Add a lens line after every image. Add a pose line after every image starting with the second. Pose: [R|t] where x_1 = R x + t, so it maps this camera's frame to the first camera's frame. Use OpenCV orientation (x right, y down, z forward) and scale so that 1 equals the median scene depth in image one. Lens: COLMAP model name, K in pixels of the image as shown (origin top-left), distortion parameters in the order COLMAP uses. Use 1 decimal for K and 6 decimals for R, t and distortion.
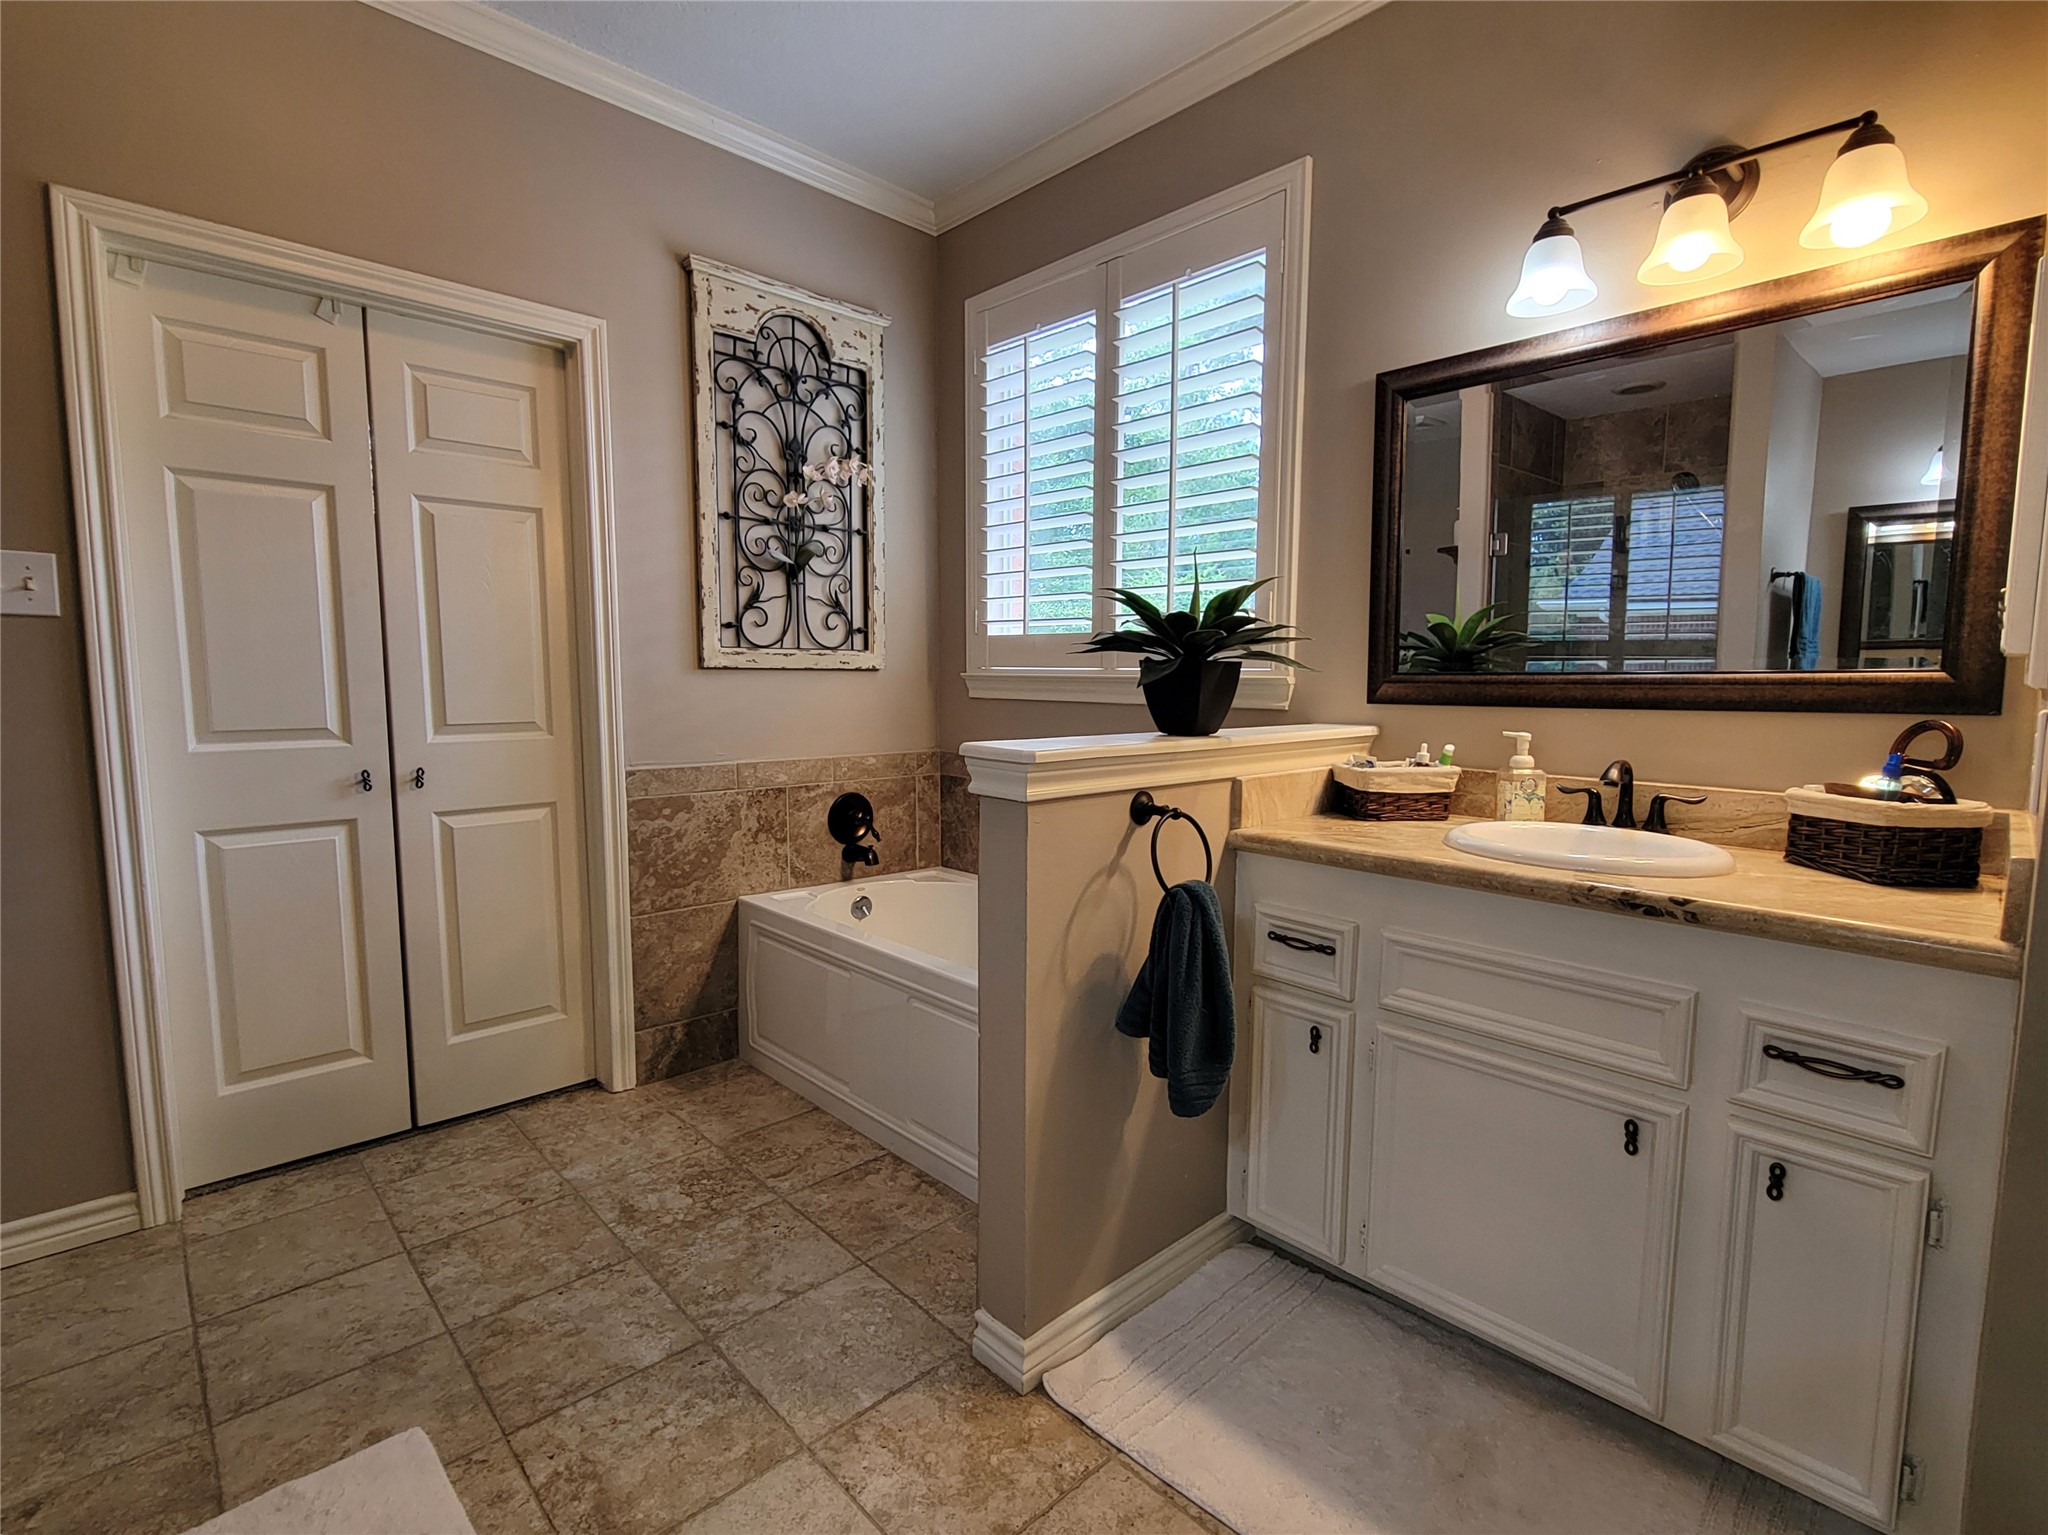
lens RADIAL K [[971.5, 0, 1026.1], [0, 971.5, 770.6], [0, 0, 1]] dist [-0.001343, -0.003086]
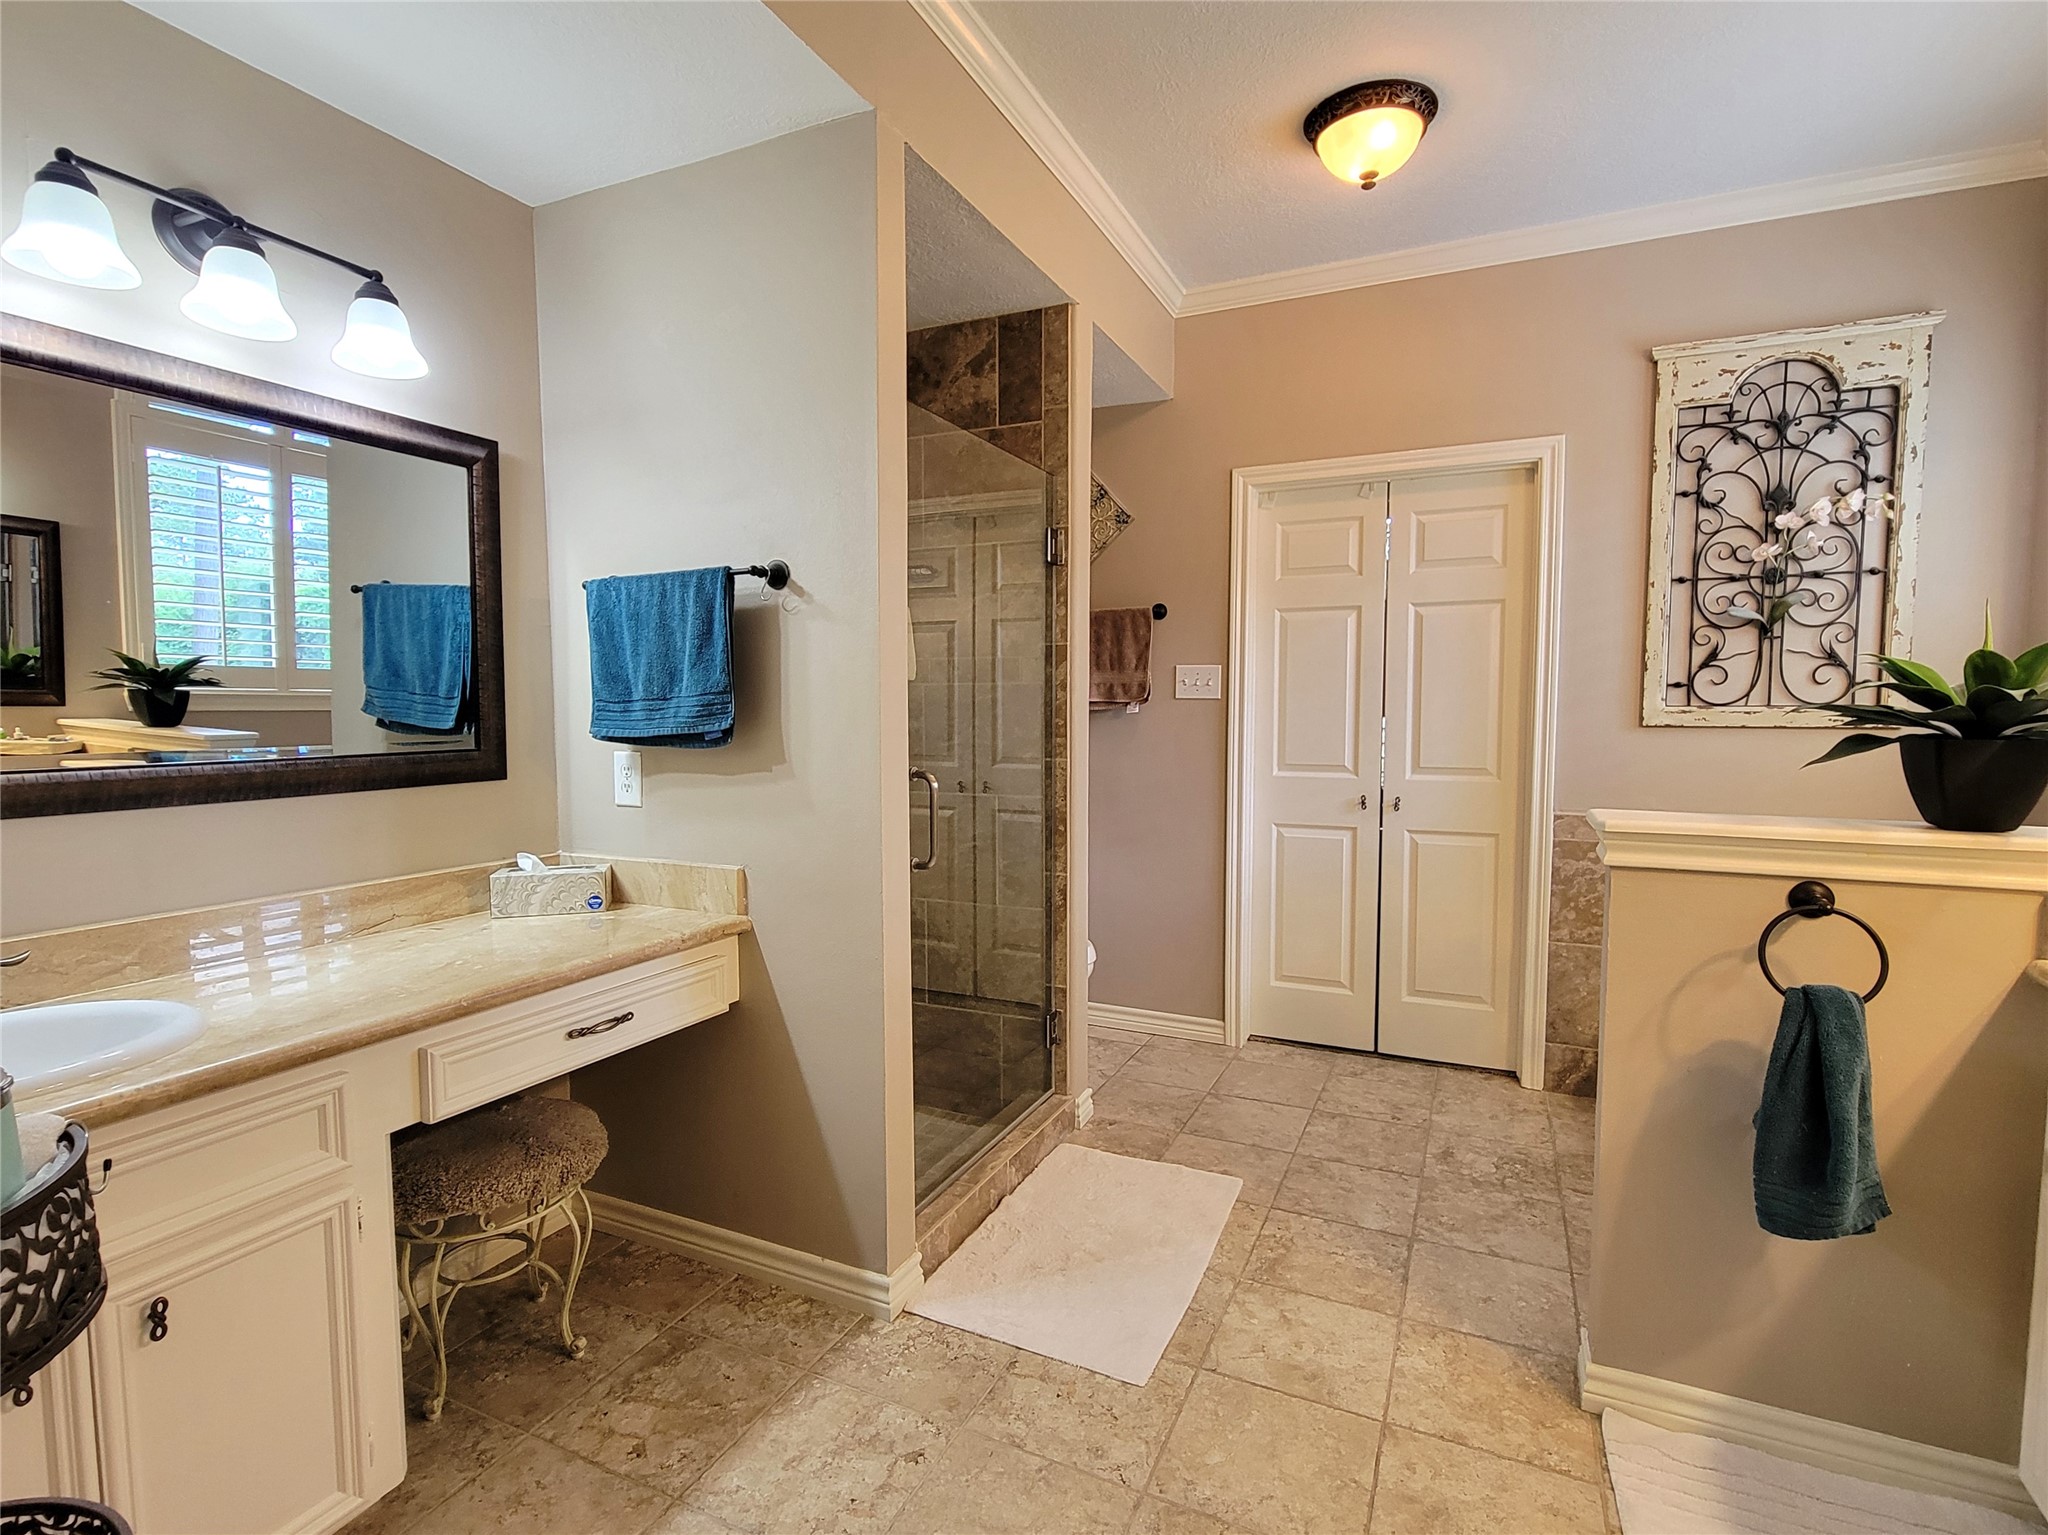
lens RADIAL K [[971.5, 0, 1021.0], [0, 971.5, 767.8], [0, 0, 1]] dist [-0.001343, -0.003086]
pose [[0.363735, 0.051898, -0.930056, 0.432093], [-0.088691, 0.995840, 0.020882, -0.023190], [0.927271, 0.074892, 0.366825, -0.020616]]
